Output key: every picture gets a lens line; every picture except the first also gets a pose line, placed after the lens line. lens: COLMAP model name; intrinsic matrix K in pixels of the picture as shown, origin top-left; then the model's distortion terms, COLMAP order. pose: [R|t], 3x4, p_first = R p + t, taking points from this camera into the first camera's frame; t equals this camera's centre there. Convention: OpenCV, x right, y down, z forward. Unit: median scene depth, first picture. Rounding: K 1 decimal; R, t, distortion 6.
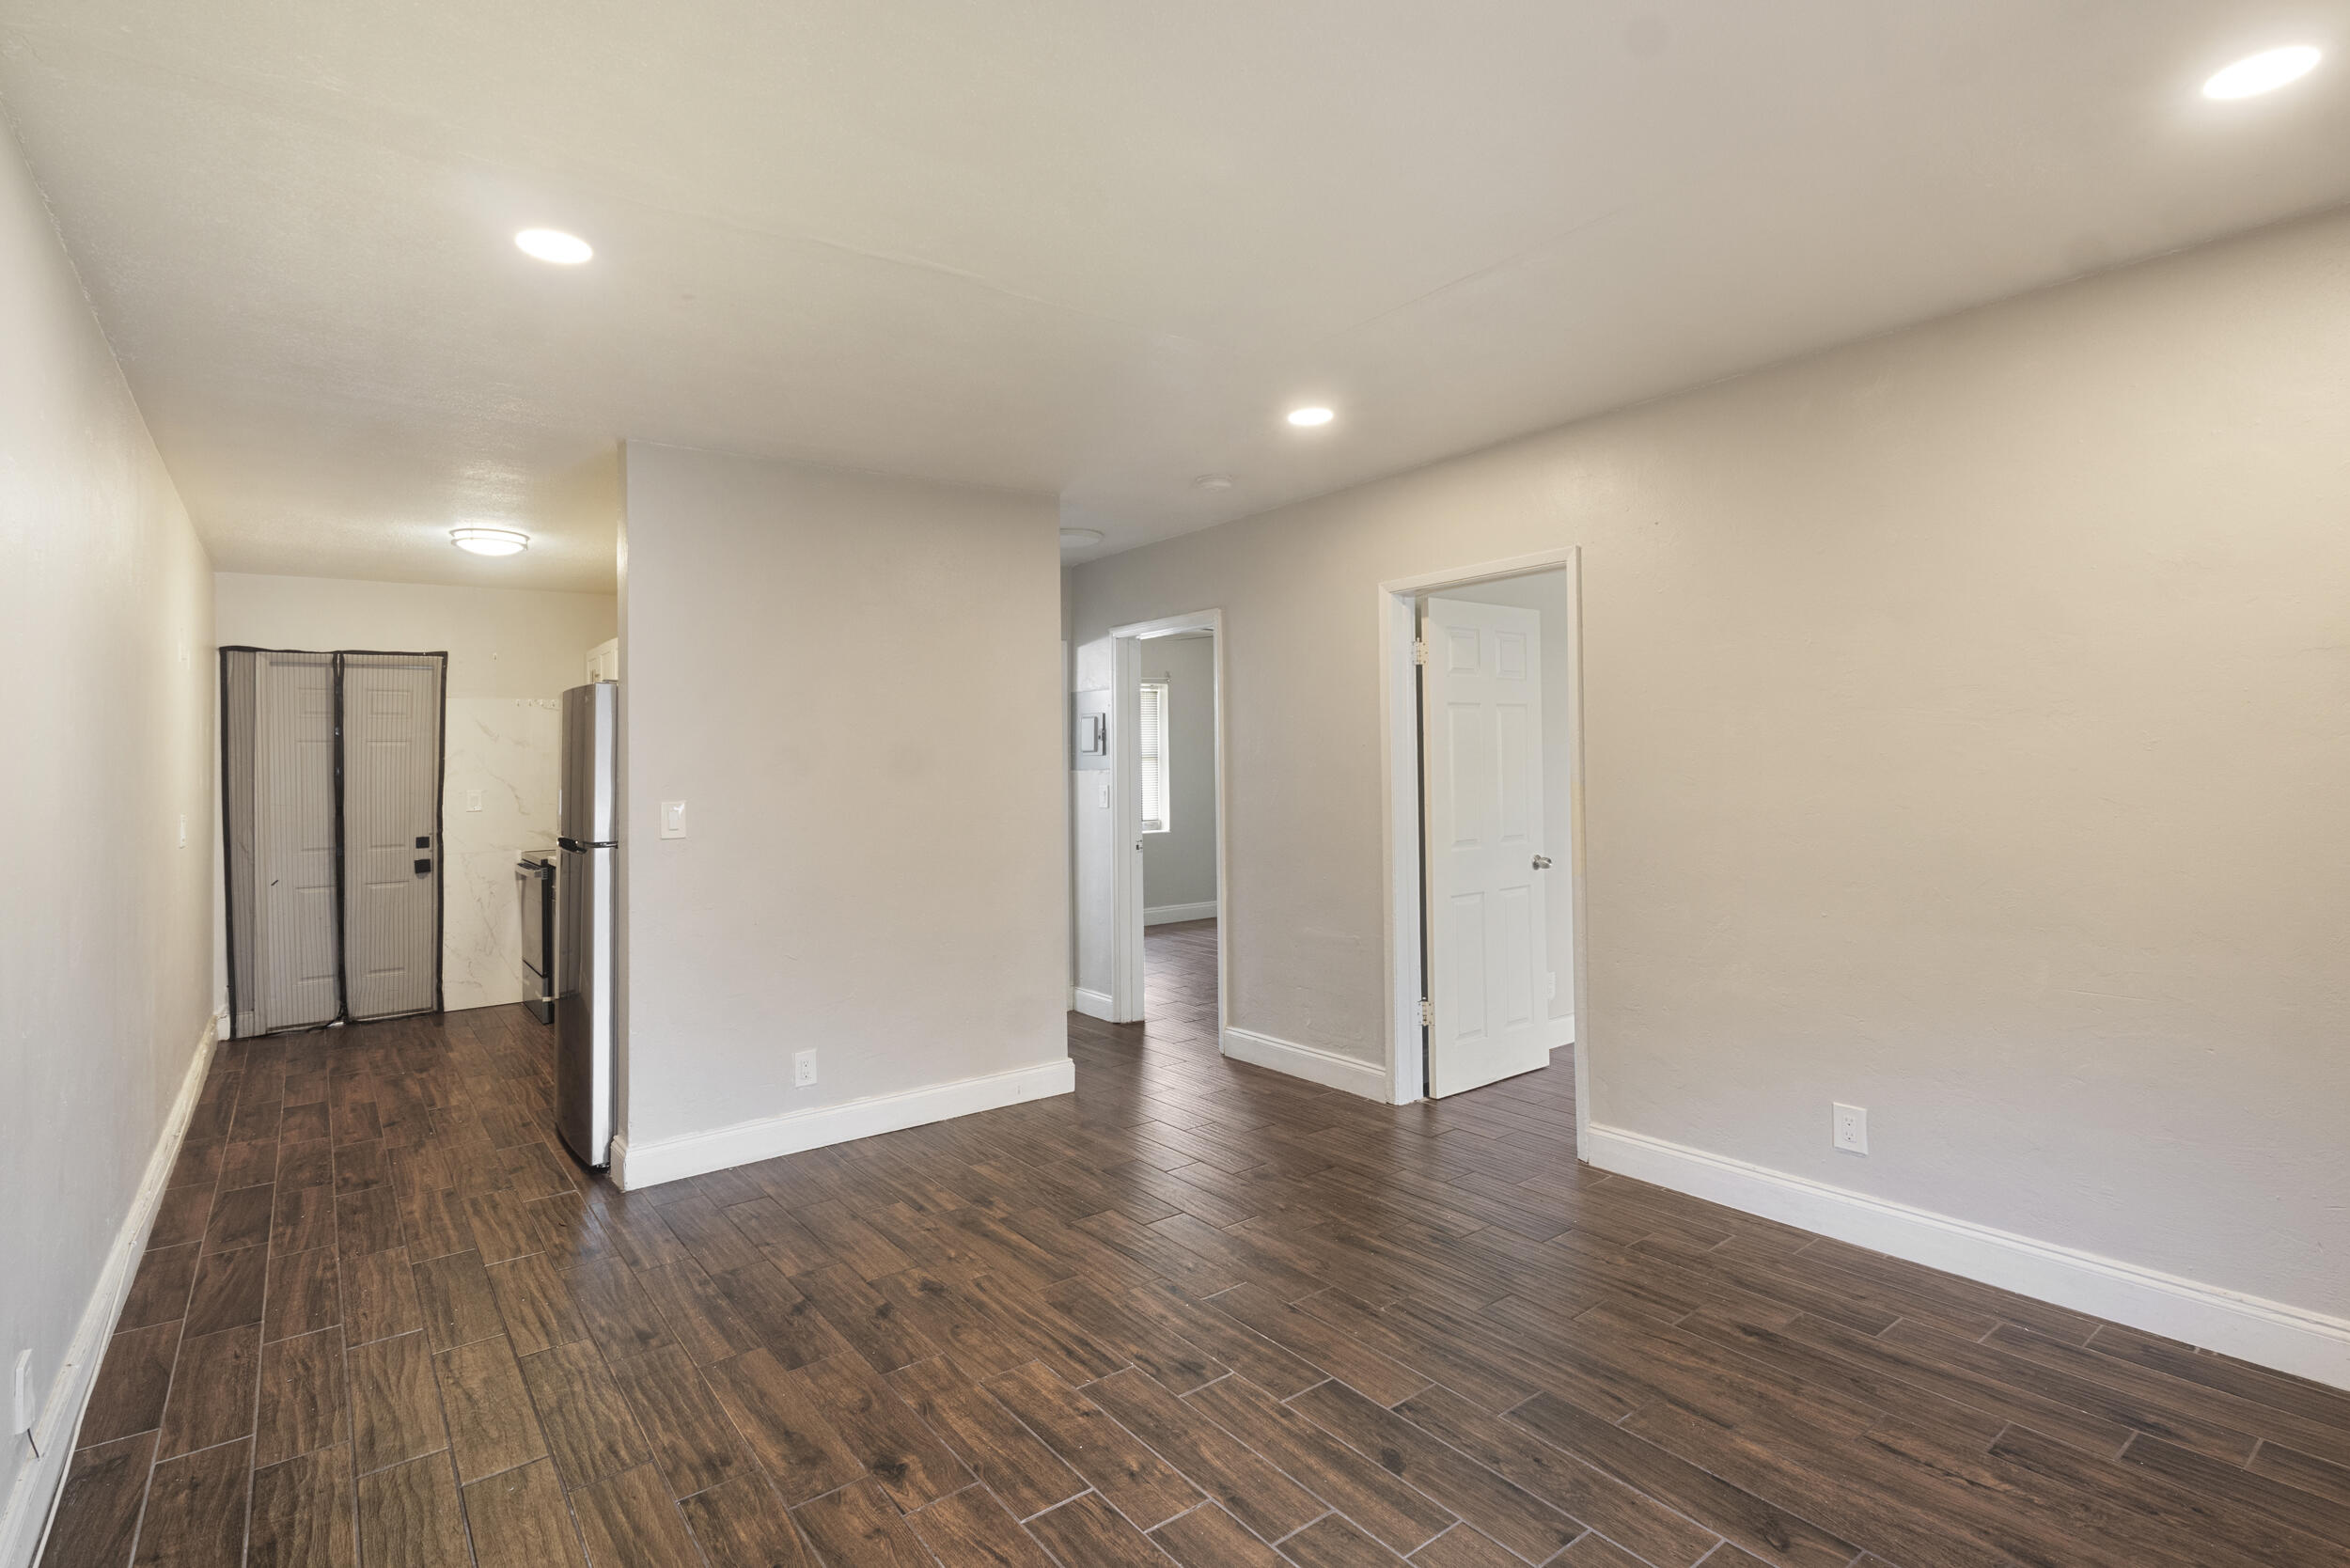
lens RADIAL K [[1110.9, 0, 1168.0], [0, 1110.9, 782.1], [0, 0, 1]] dist [-0.003425, 0.000211]
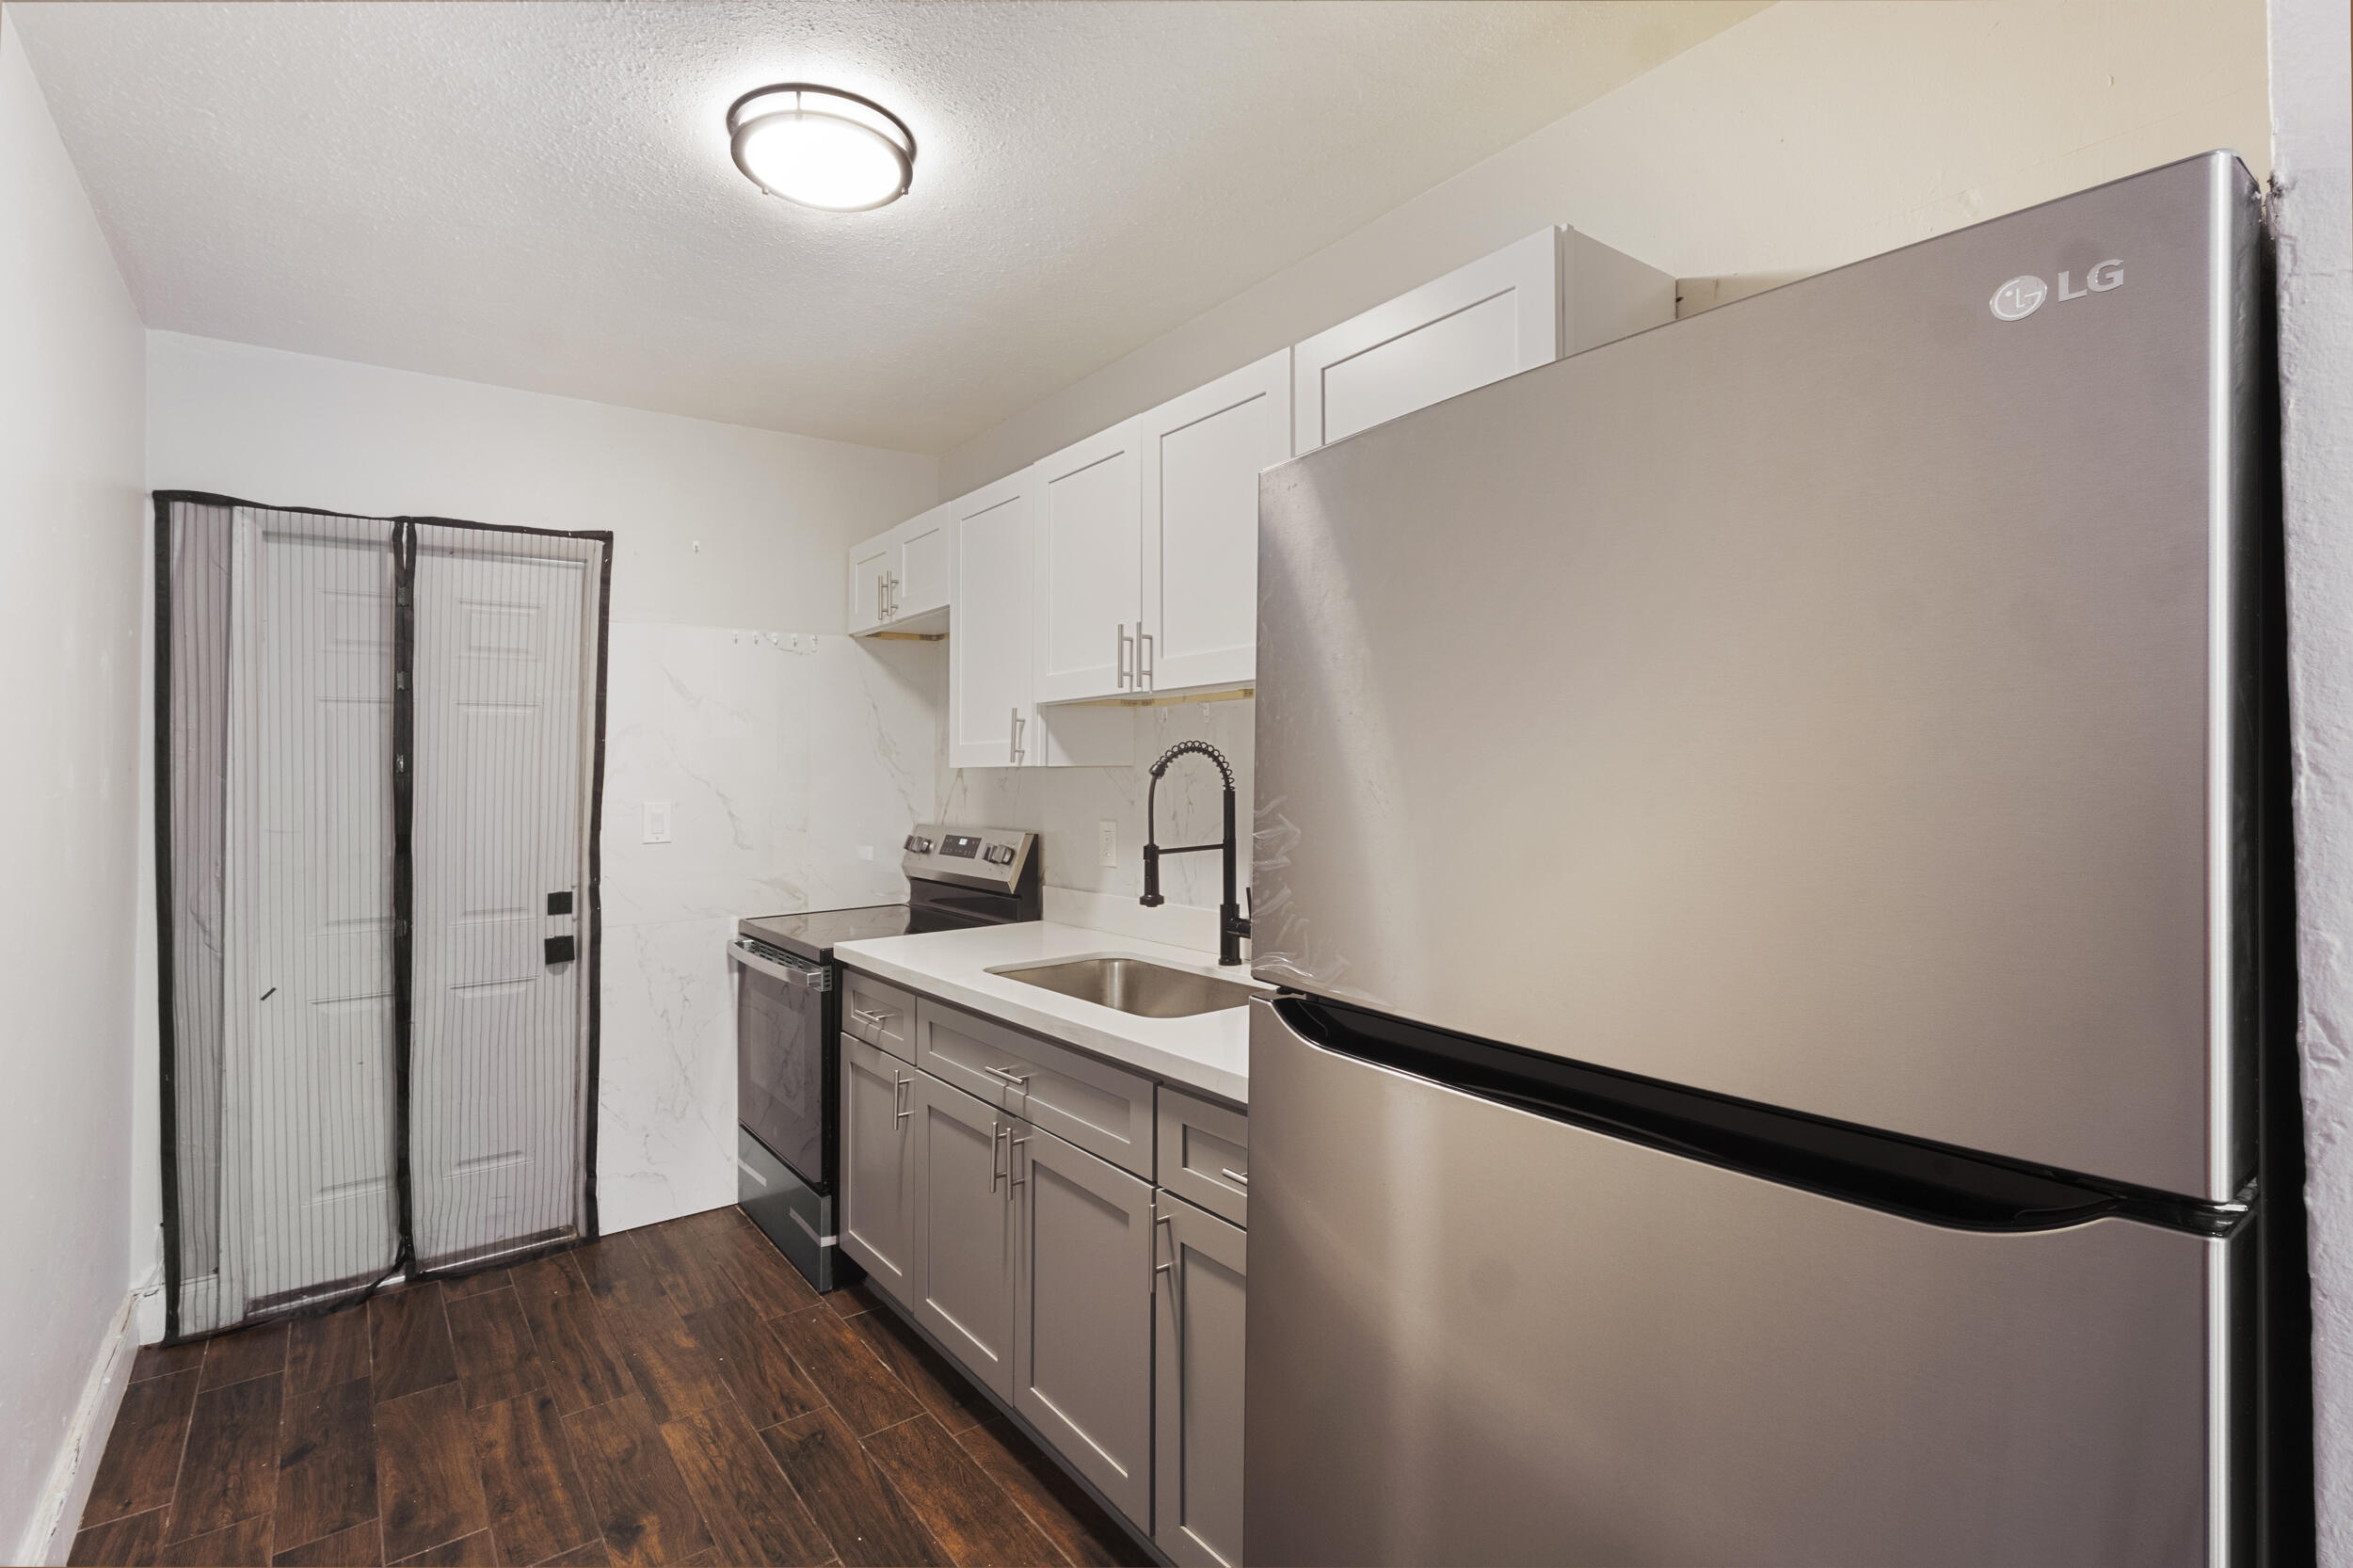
lens RADIAL K [[1112.3, 0, 1183.7], [0, 1112.3, 778.3], [0, 0, 1]] dist [-0.003425, 0.000211]
pose [[0.999912, 0.006239, -0.011694, -0.395766], [-0.006347, 0.999938, -0.009195, -0.000485], [0.011636, 0.009269, 0.999889, 0.511859]]
